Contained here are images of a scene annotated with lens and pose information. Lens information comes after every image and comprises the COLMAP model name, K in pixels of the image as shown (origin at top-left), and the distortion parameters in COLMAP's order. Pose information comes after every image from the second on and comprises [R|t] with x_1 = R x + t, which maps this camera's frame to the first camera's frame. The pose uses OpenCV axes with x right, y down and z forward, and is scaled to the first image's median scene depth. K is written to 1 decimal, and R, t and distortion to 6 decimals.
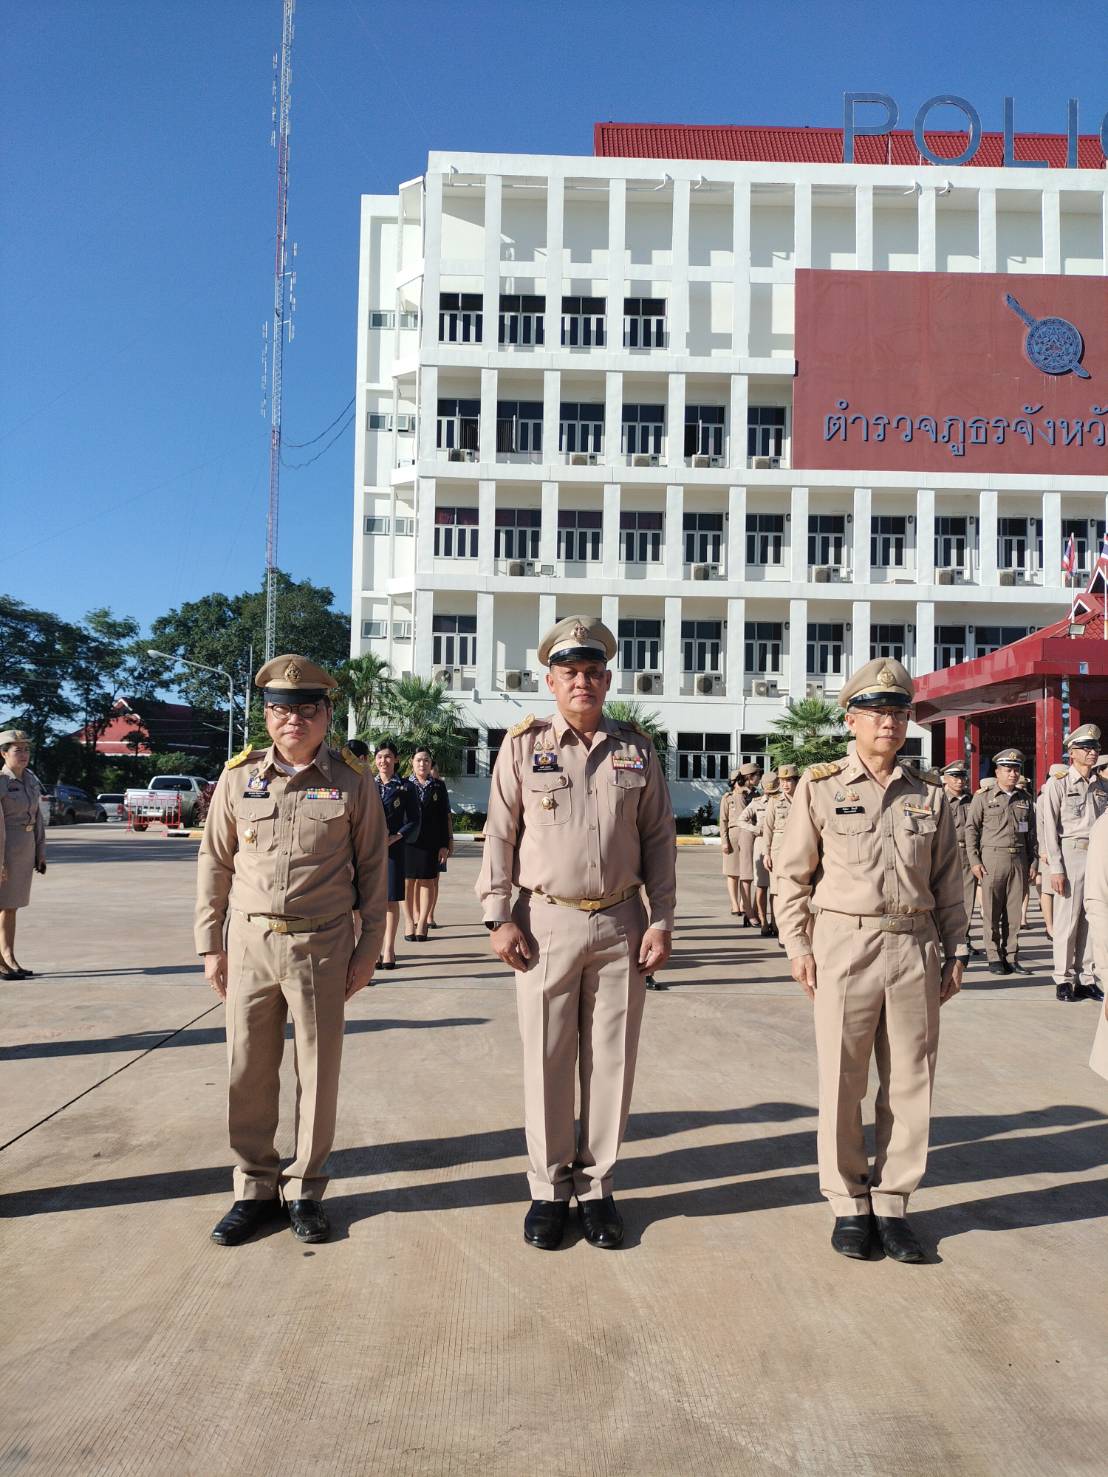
lens RADIAL K [[1092.8, 0, 559.5], [0, 1092.8, 733.1], [0, 0, 1]] dist [0.052678, -0.058652]
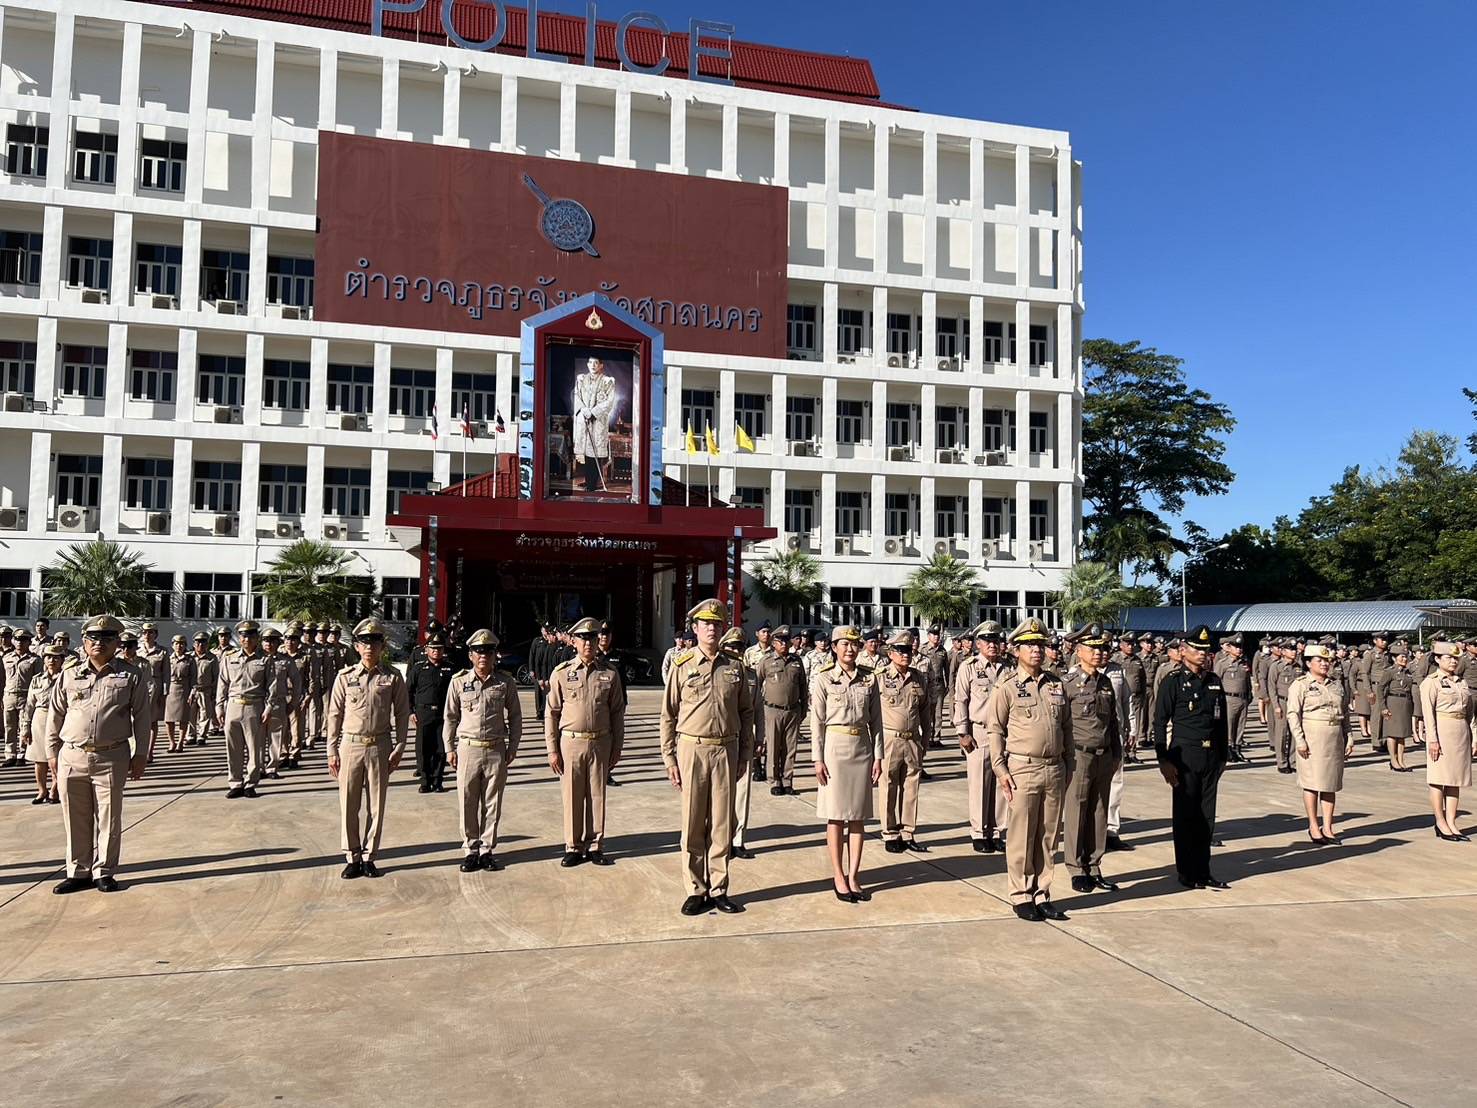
lens RADIAL K [[1092.8, 0, 751.5], [0, 1092.8, 560.7], [0, 0, 1]] dist [0.052678, -0.058652]
pose [[0.967219, 0.008541, 0.253799, 0.385321], [-0.008541, 0.999963, -0.001102, -0.015304], [-0.253799, -0.001102, 0.967256, -0.134856]]
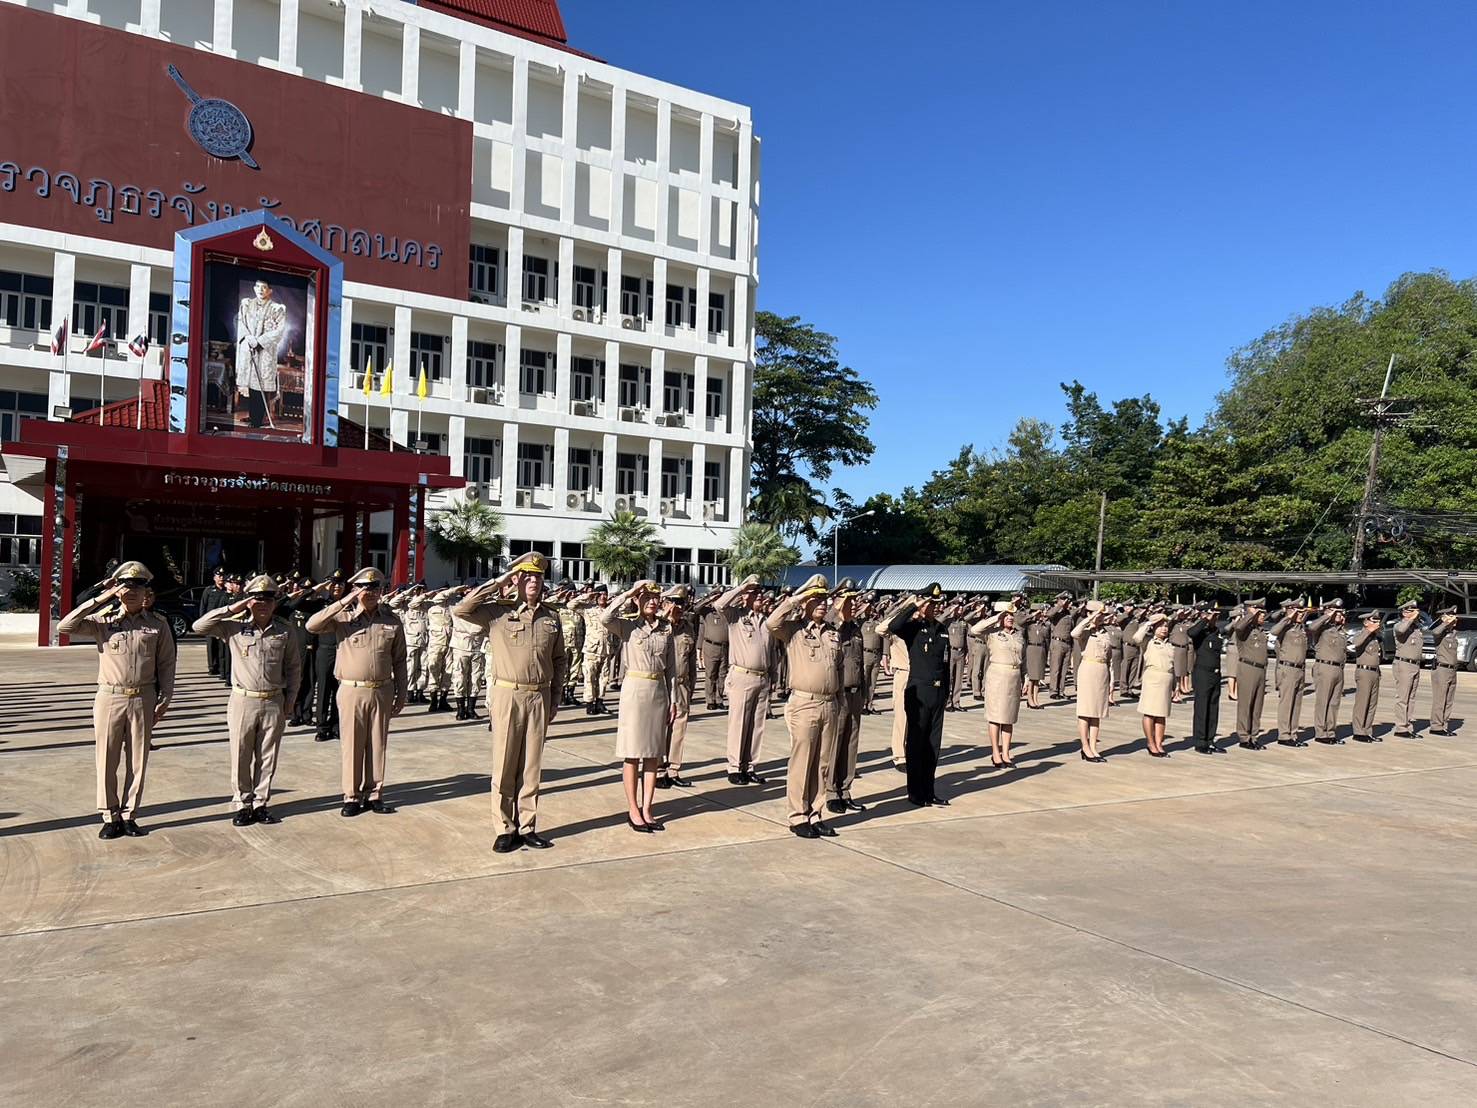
lens RADIAL K [[1092.8, 0, 742.6], [0, 1092.8, 564.8], [0, 0, 1]] dist [0.052678, -0.058652]
pose [[0.845905, 0.017827, 0.533036, 0.353784], [-0.044028, 0.998364, 0.036481, -0.015470], [-0.531513, -0.054328, 0.845306, -0.137193]]
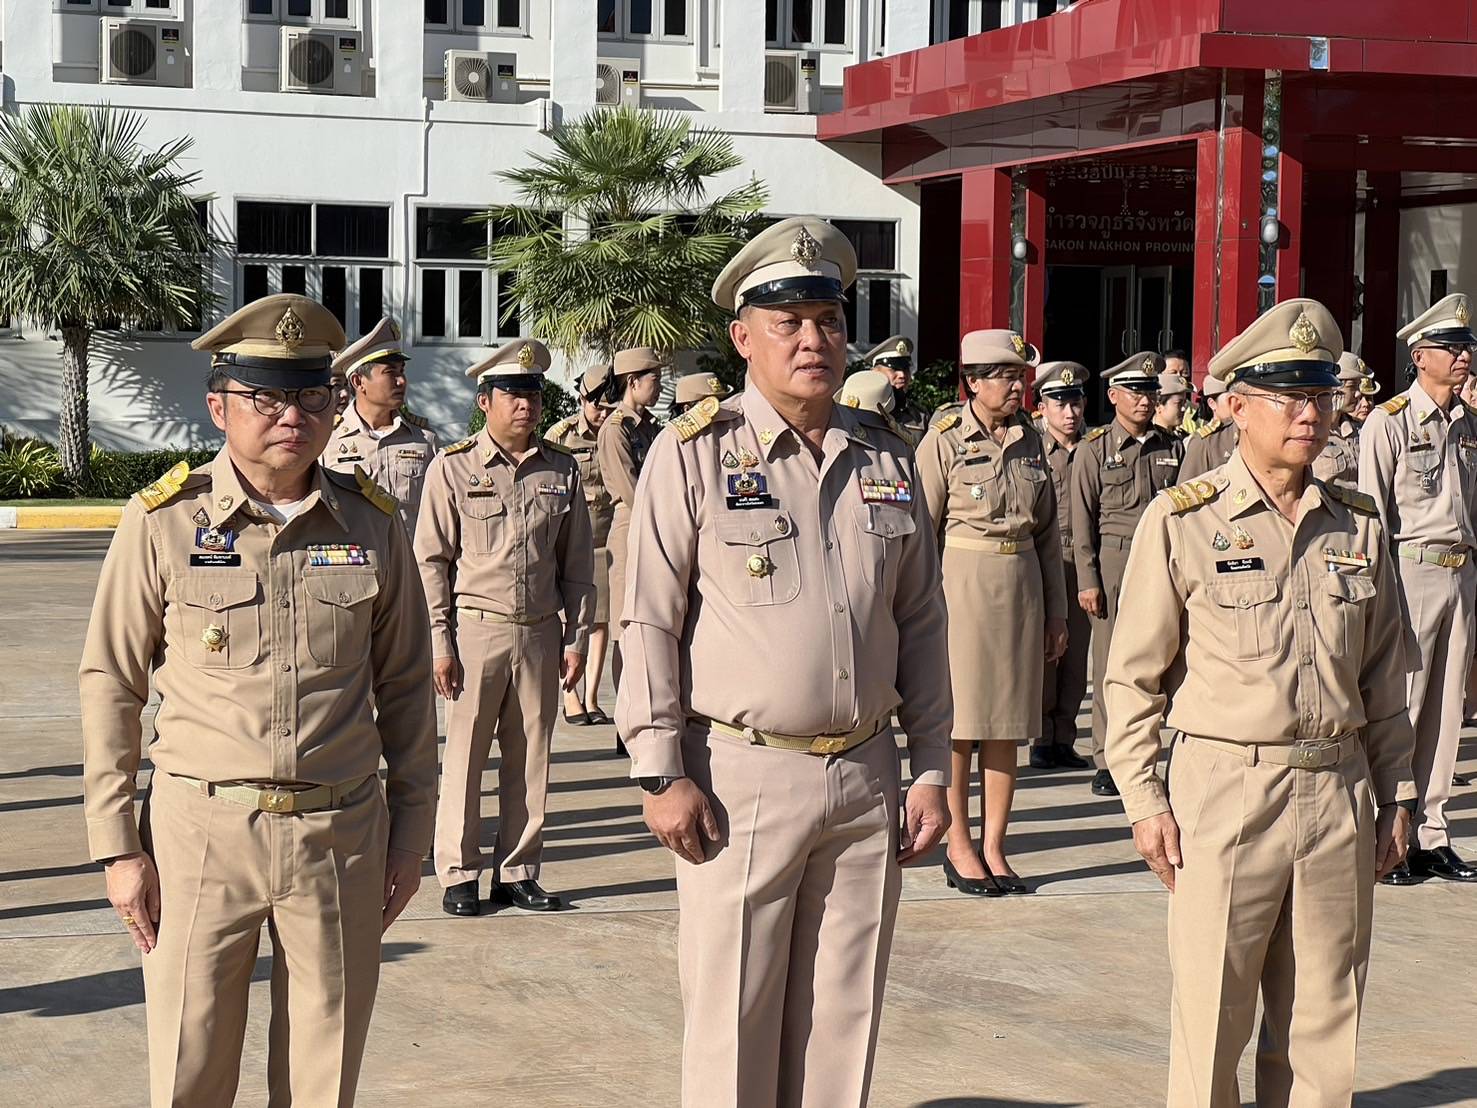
lens RADIAL K [[3259.9, 0, 739.9], [0, 3259.9, 557.3], [0, 0, 1]] dist [0.110686, 0.000000]
pose [[0.960143, -0.020466, 0.278761, -0.043798], [-0.012483, 0.993181, 0.115913, -0.012119], [-0.279232, -0.114773, 0.953340, -0.053223]]
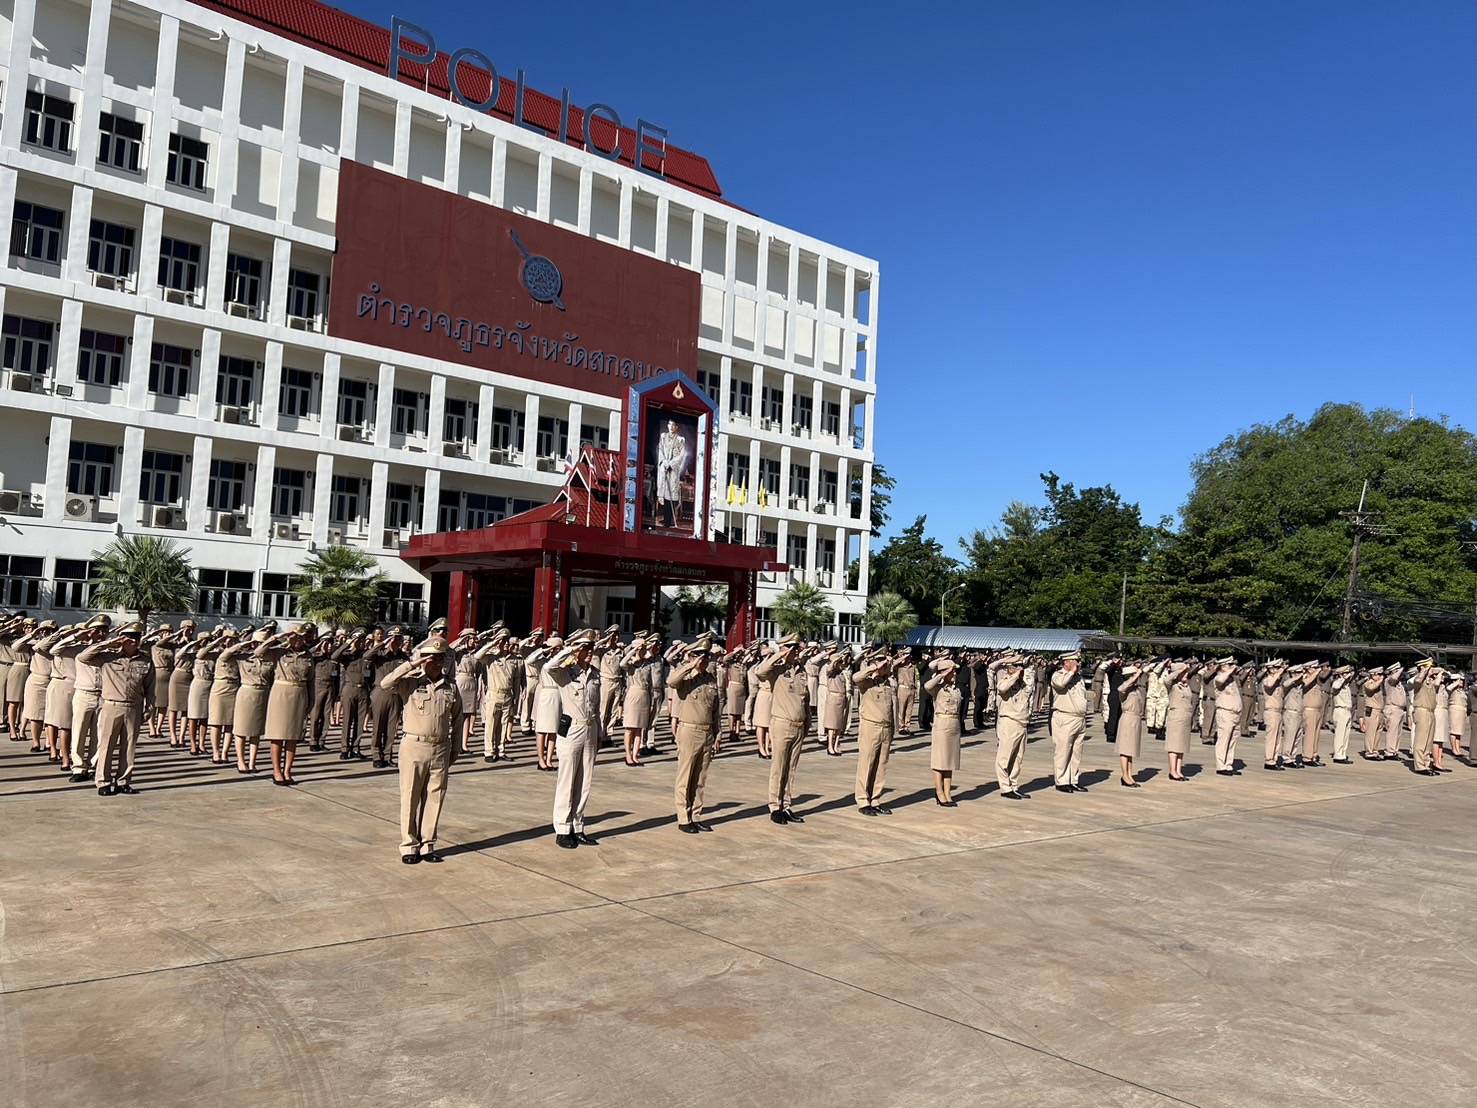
lens RADIAL K [[1092.8, 0, 746.8], [0, 1092.8, 555.1], [0, 0, 1]] dist [0.052678, -0.058652]
pose [[0.761137, 0.066047, 0.645219, -0.183981], [-0.066369, 0.997511, -0.023817, -0.023086], [-0.645186, -0.024695, 0.763626, -0.140394]]
